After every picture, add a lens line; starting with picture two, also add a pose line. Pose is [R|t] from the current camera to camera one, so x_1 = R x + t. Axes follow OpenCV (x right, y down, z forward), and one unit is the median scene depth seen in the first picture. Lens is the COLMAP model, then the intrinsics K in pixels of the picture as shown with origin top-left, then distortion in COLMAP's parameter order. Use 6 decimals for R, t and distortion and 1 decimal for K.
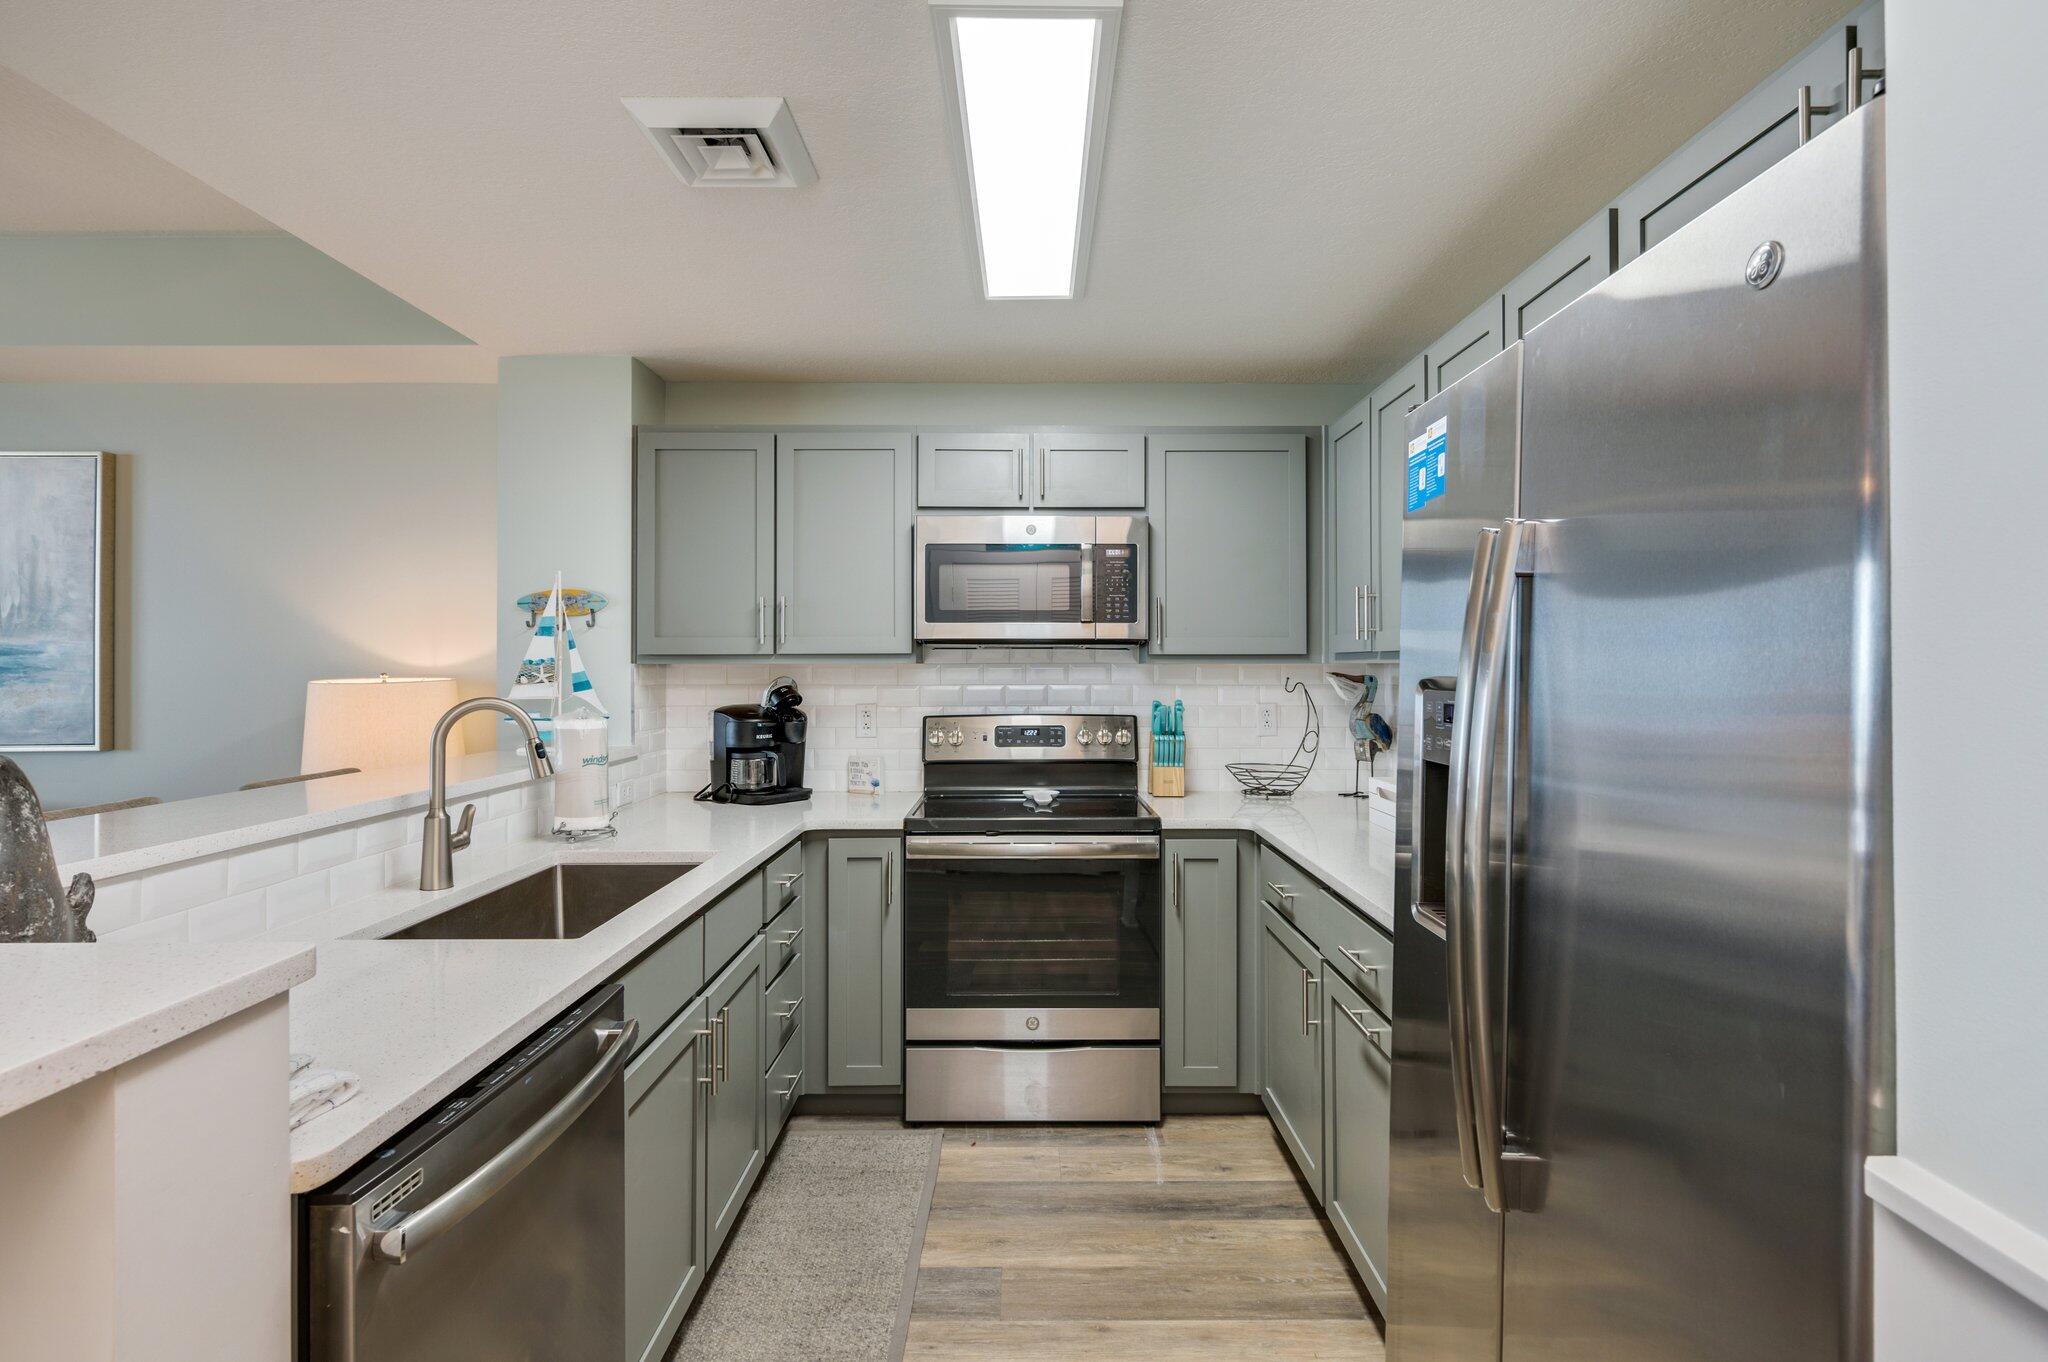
lens RADIAL K [[971.3, 0, 1028.4], [0, 971.3, 656.7], [0, 0, 1]] dist [0.000373, 0.000197]
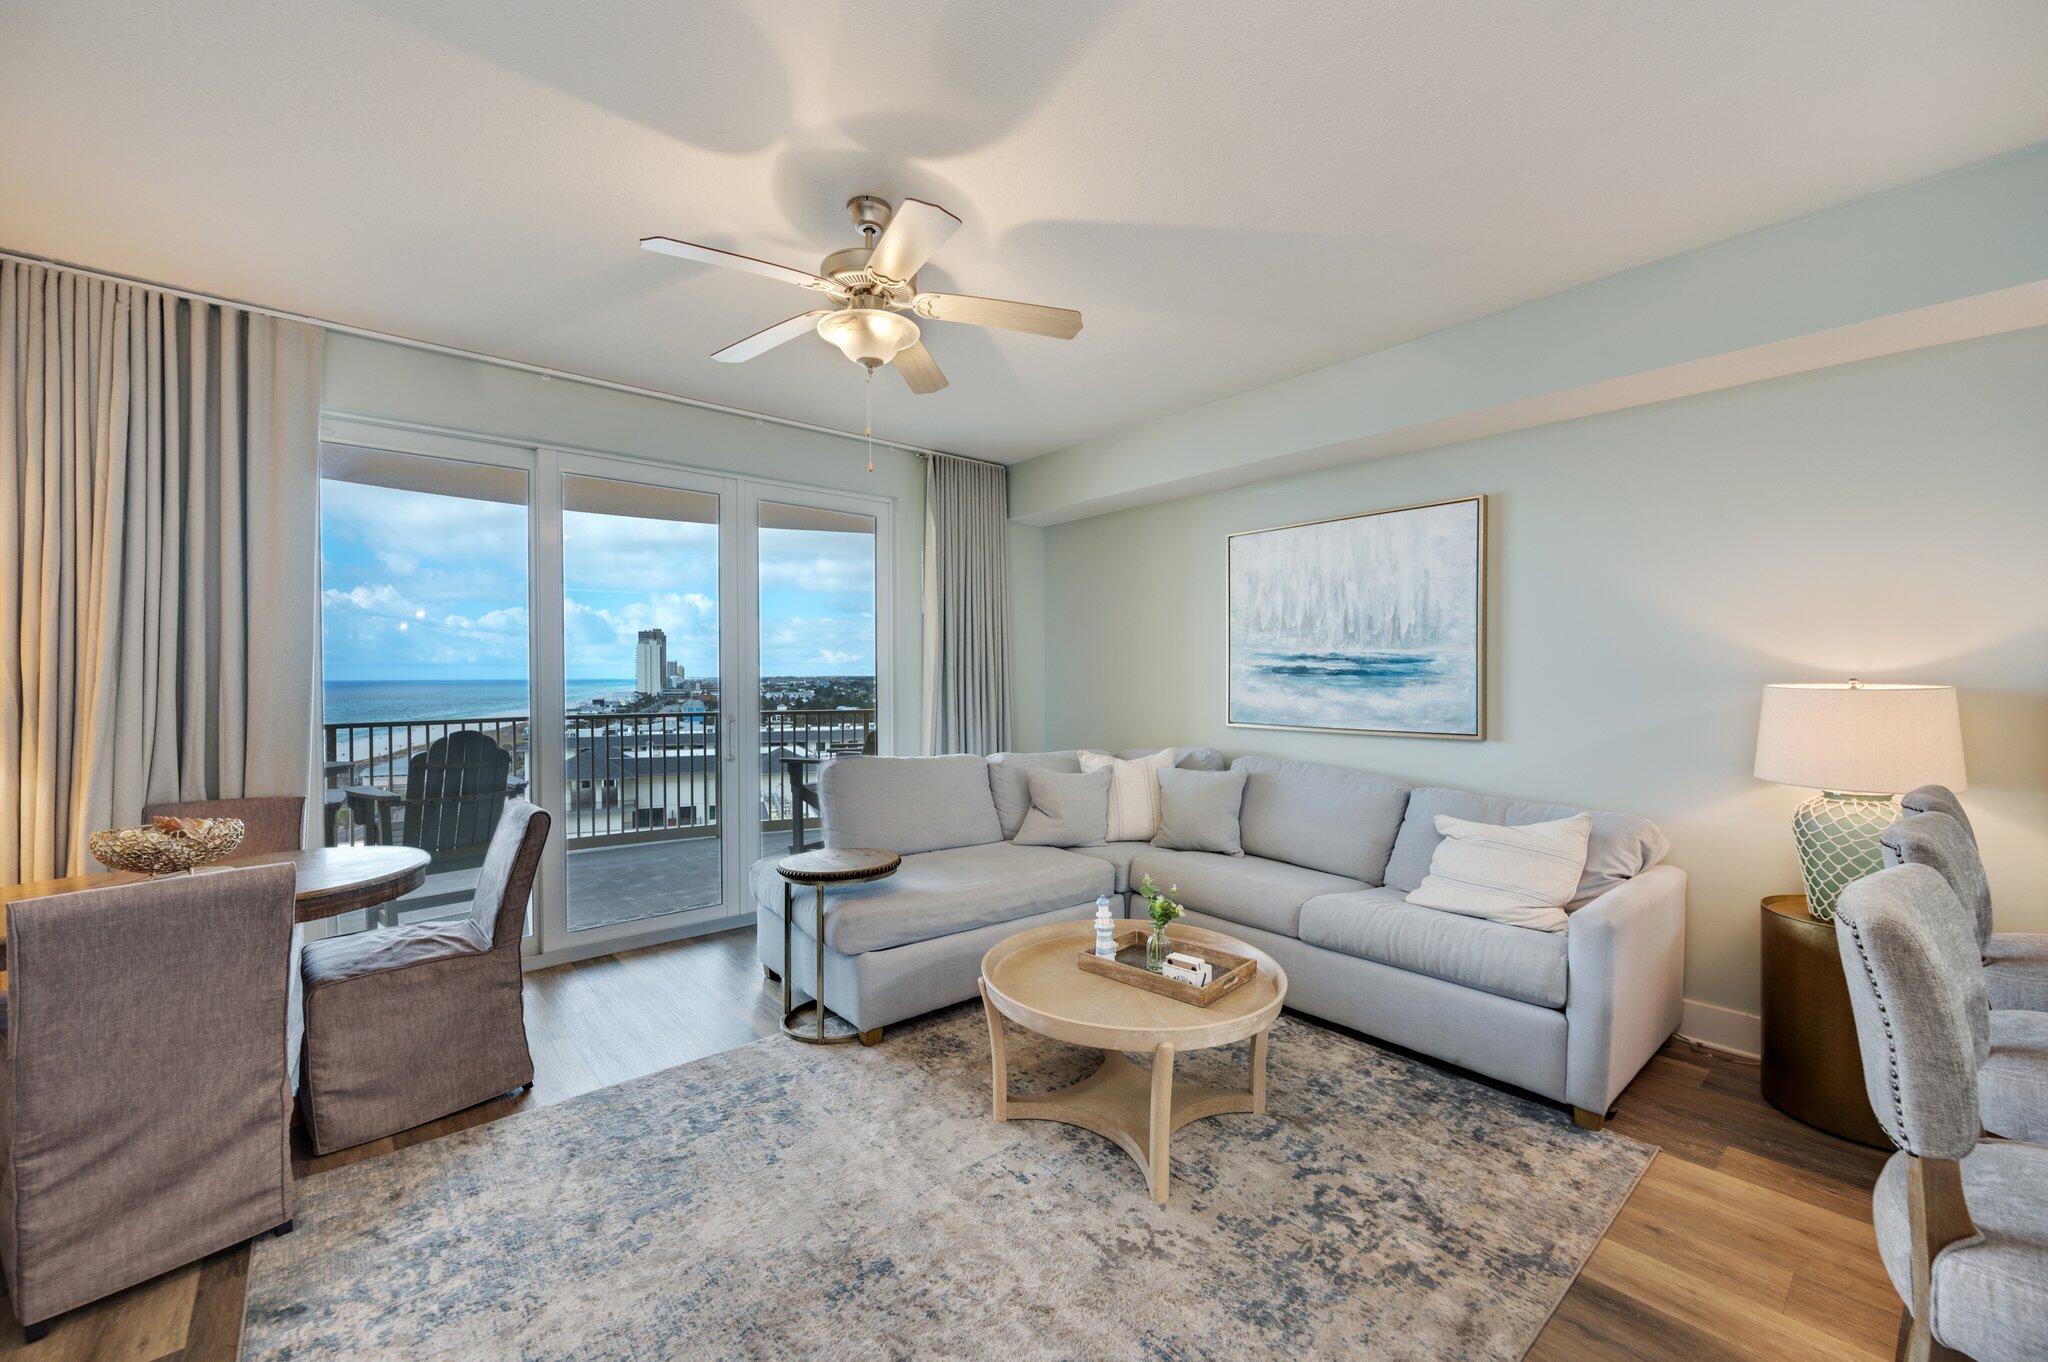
lens RADIAL K [[814.6, 0, 1024.0], [0, 814.6, 681.0], [0, 0, 1]] dist [0.000480, 0.000159]
pose [[0.647725, 0.007296, -0.761840, -0.625277], [0.008343, 0.999826, 0.016668, 0.000485], [0.761829, -0.017152, 0.647551, -0.111524]]
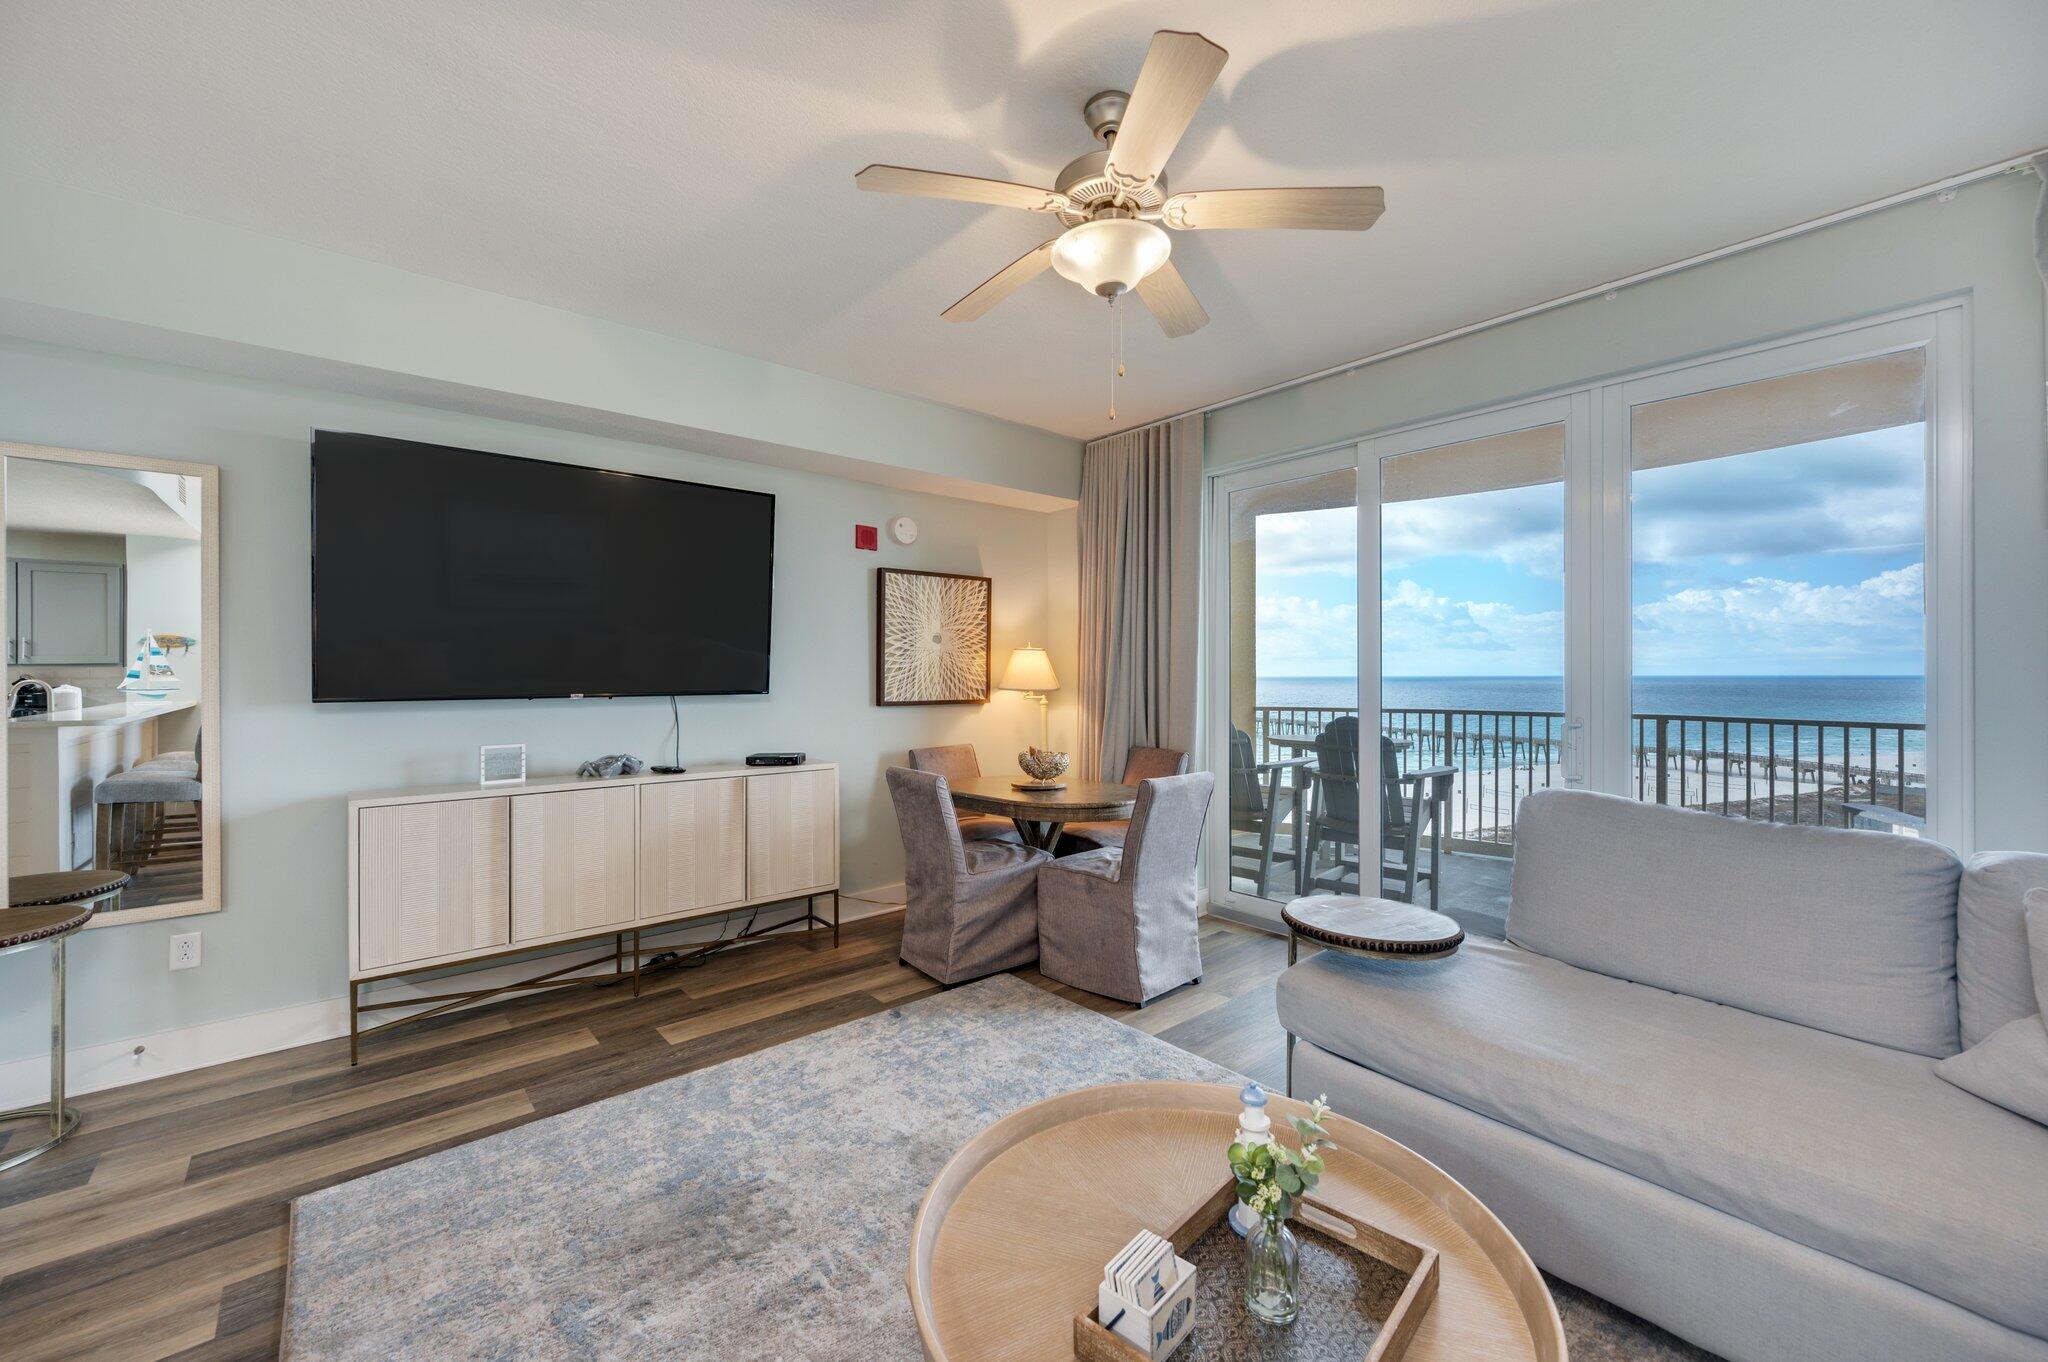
lens RADIAL K [[814.5, 0, 1036.6], [0, 814.5, 668.7], [0, 0, 1]] dist [0.001805, 0.000190]
pose [[-0.758329, 0.001784, -0.651869, -0.849315], [0.012529, 0.999851, -0.011839, 0.020641], [0.651751, -0.017145, -0.758239, 0.773025]]
